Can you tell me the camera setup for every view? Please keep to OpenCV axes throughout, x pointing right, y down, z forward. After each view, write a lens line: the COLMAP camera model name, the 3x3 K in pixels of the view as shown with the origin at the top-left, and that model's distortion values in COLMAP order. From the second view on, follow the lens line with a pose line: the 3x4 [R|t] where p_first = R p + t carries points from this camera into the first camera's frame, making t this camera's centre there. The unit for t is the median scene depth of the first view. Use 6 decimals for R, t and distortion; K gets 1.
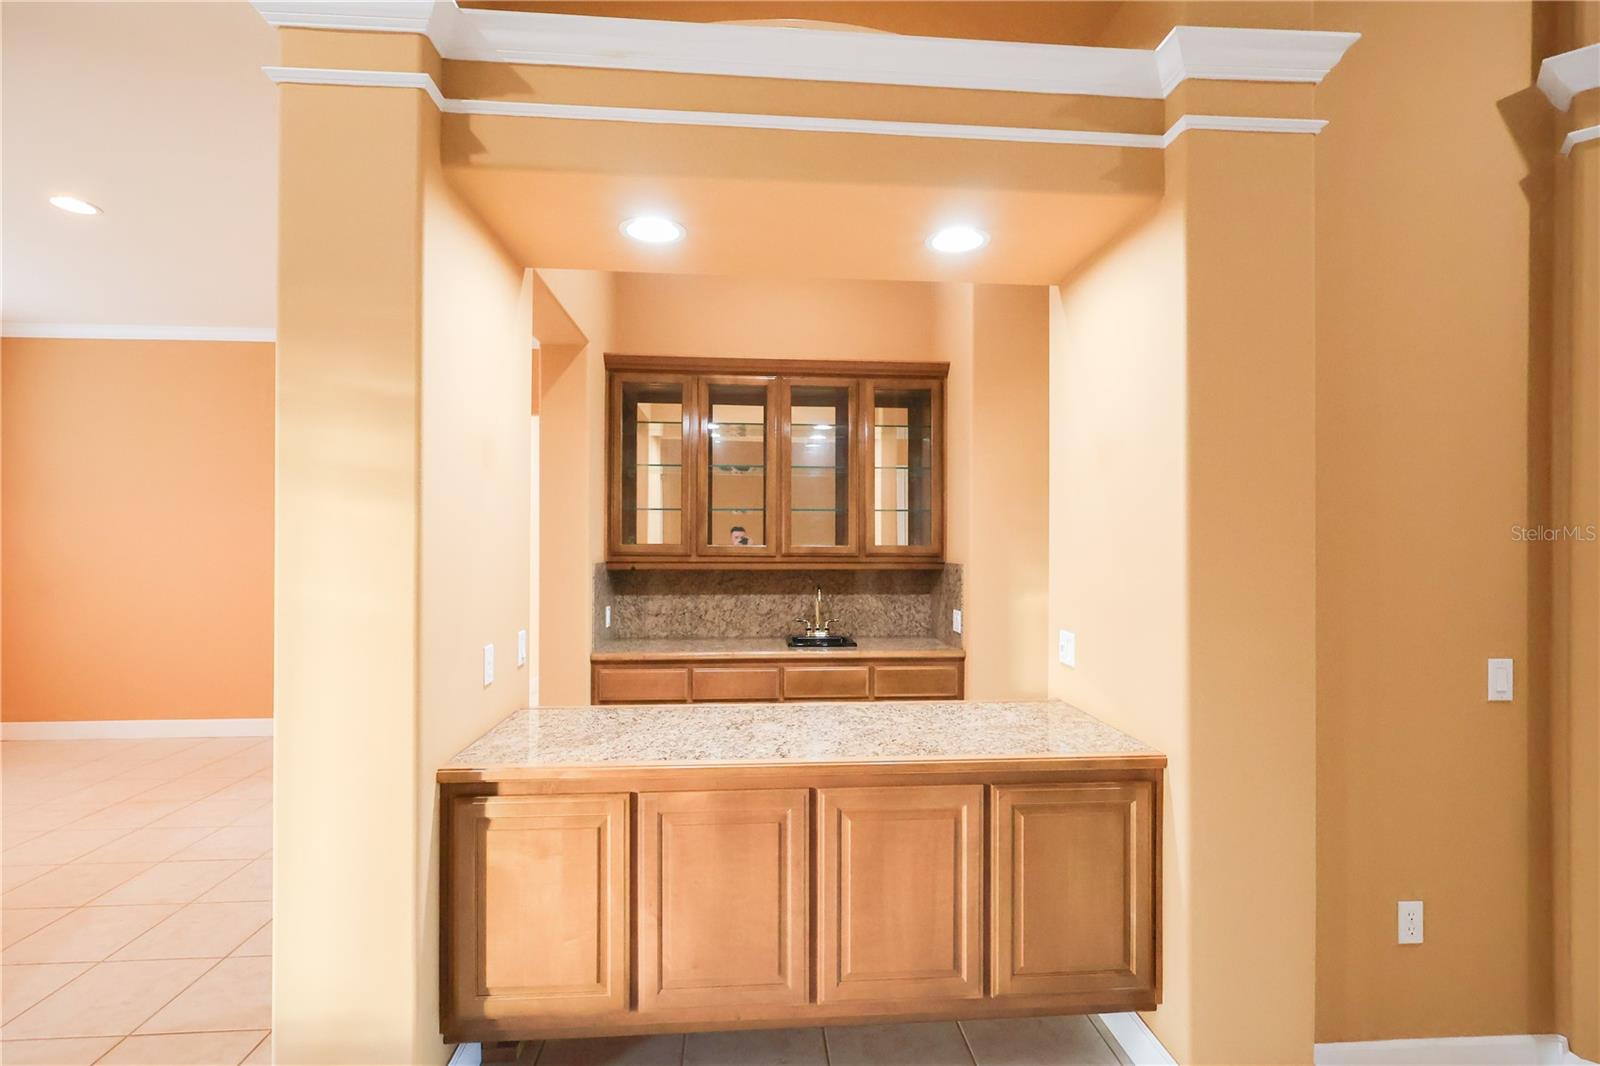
lens RADIAL K [[747.5, 0, 797.4], [0, 747.5, 535.9], [0, 0, 1]] dist [-0.001709, 0.000616]
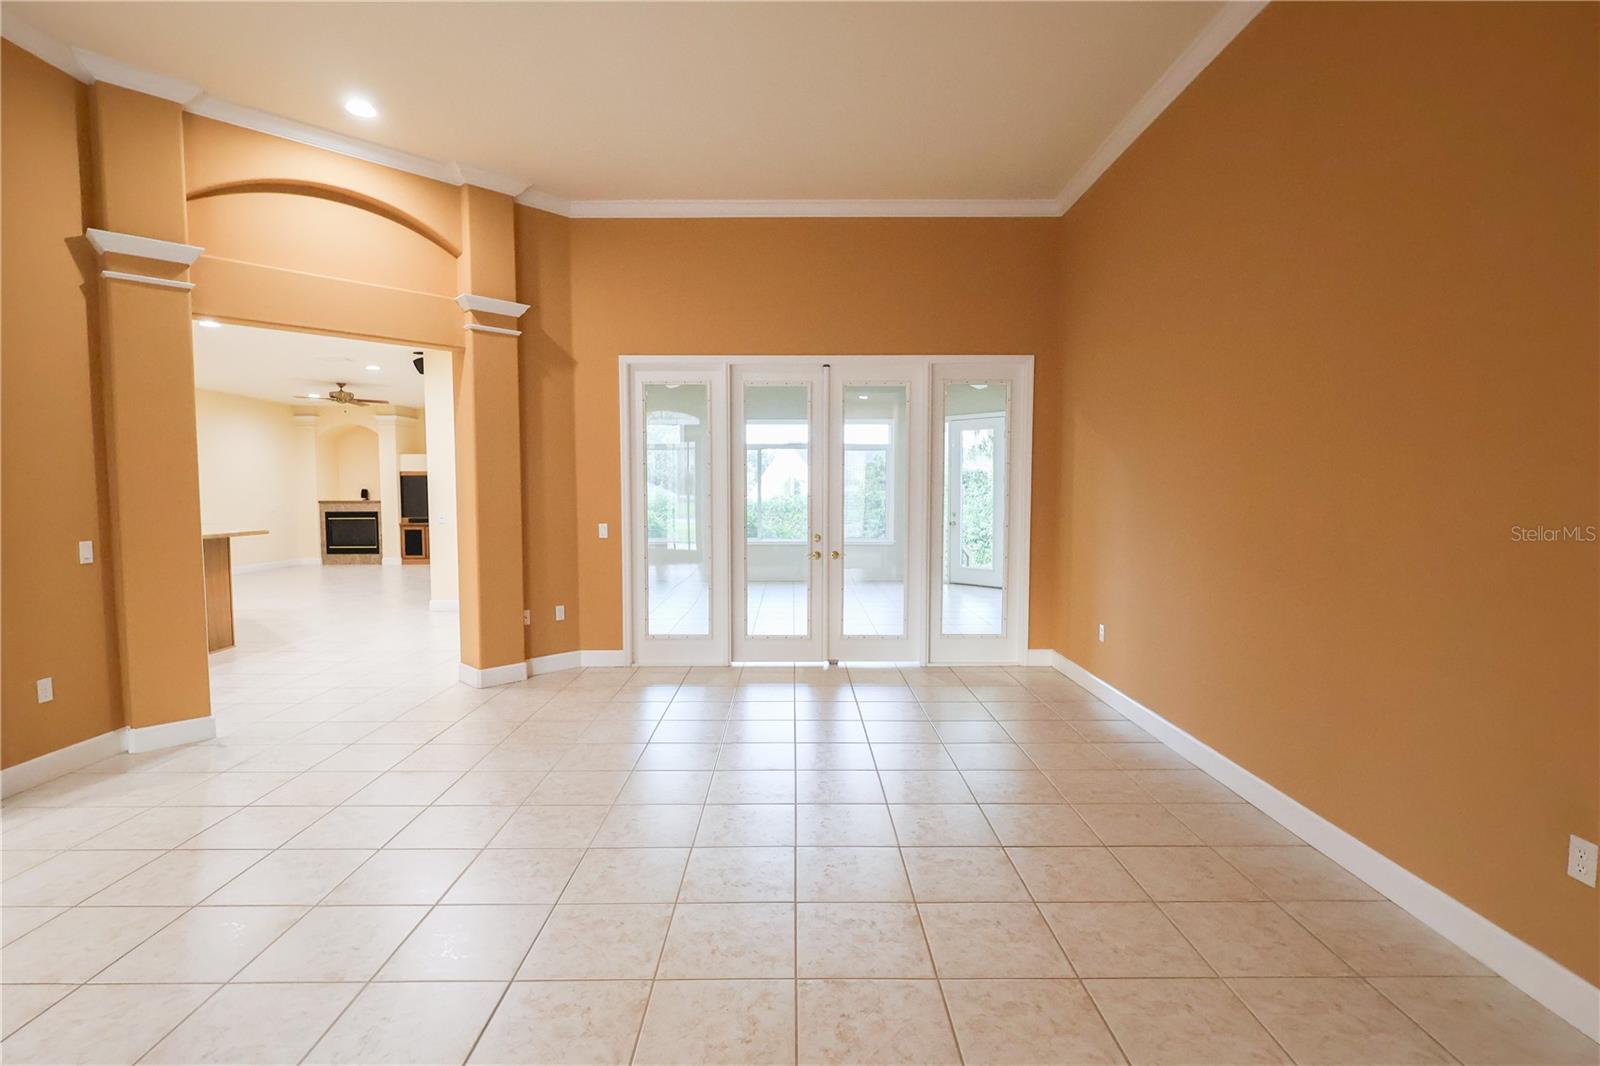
lens RADIAL K [[771.2, 0, 800.0], [0, 771.2, 533.0], [0, 0, 1]] dist [0.002346, -0.000108]
pose [[0.070098, -0.065480, 0.995389, -0.882116], [0.001227, 0.997848, 0.065555, 0.018276], [-0.997539, -0.003374, 0.070028, -0.946548]]
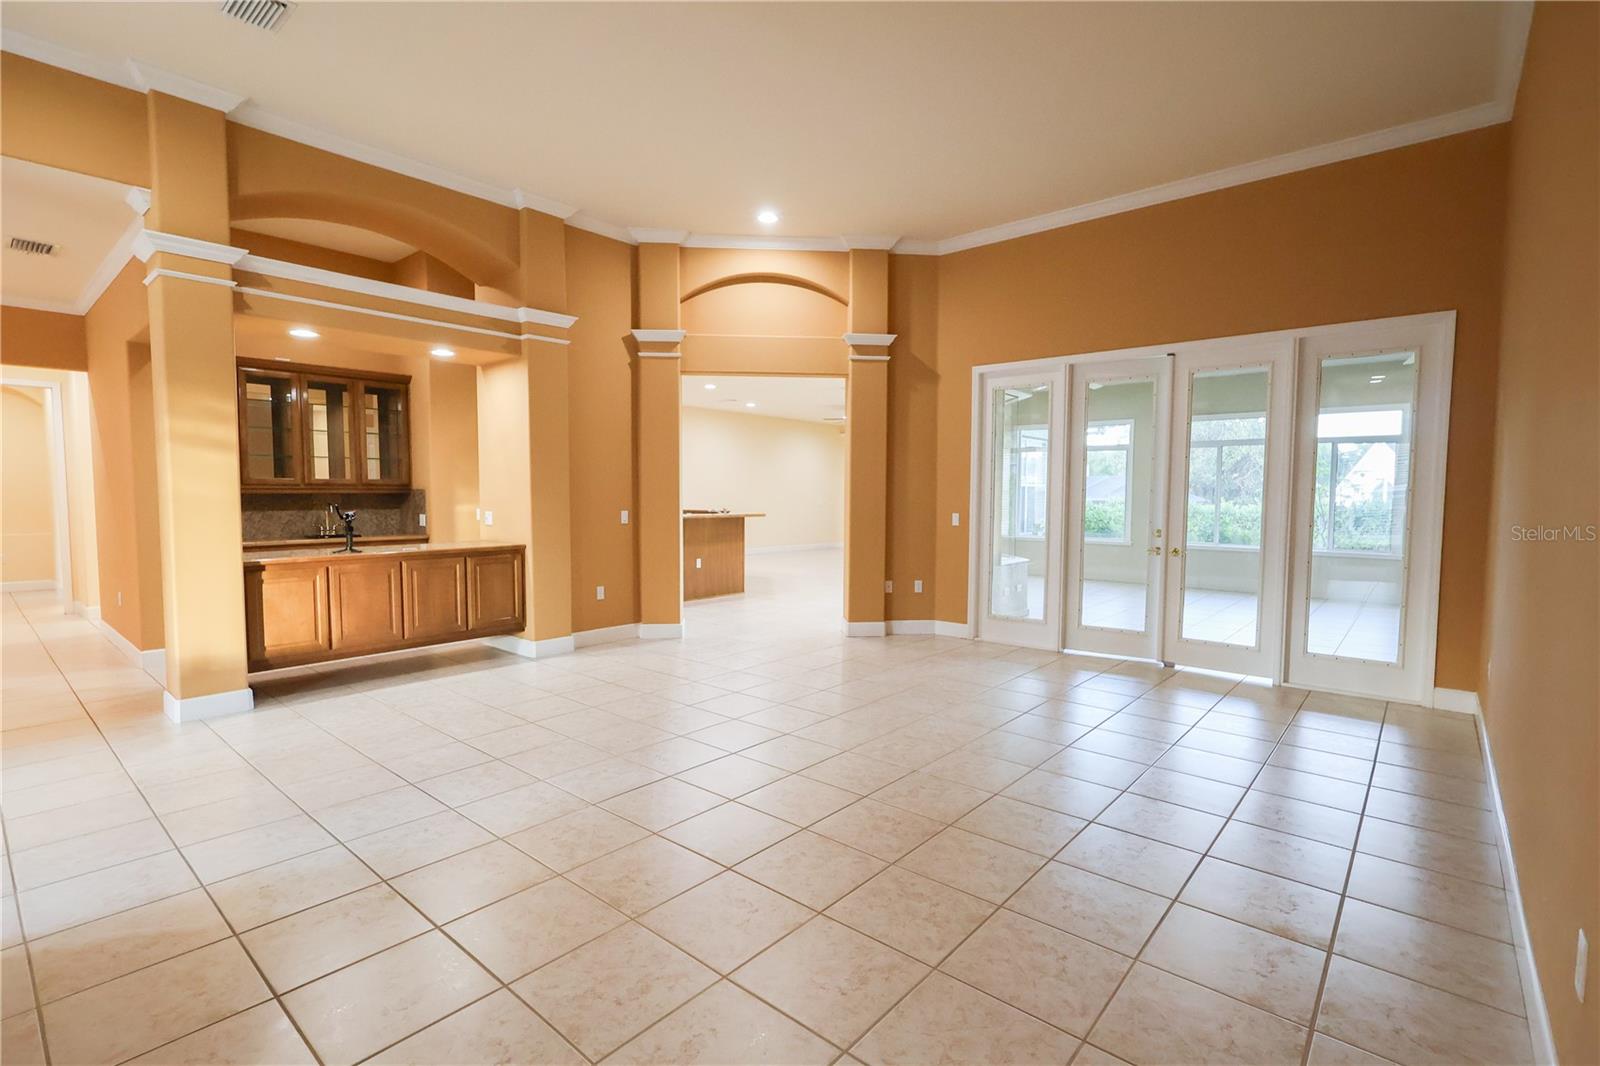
lens RADIAL K [[747.5, 0, 797.4], [0, 747.5, 535.9], [0, 0, 1]] dist [-0.001709, 0.000616]
pose [[0.711290, -0.042206, 0.701630, -0.827037], [-0.001798, 0.998083, 0.061861, 0.072029], [-0.702896, -0.045263, 0.709851, -1.876145]]
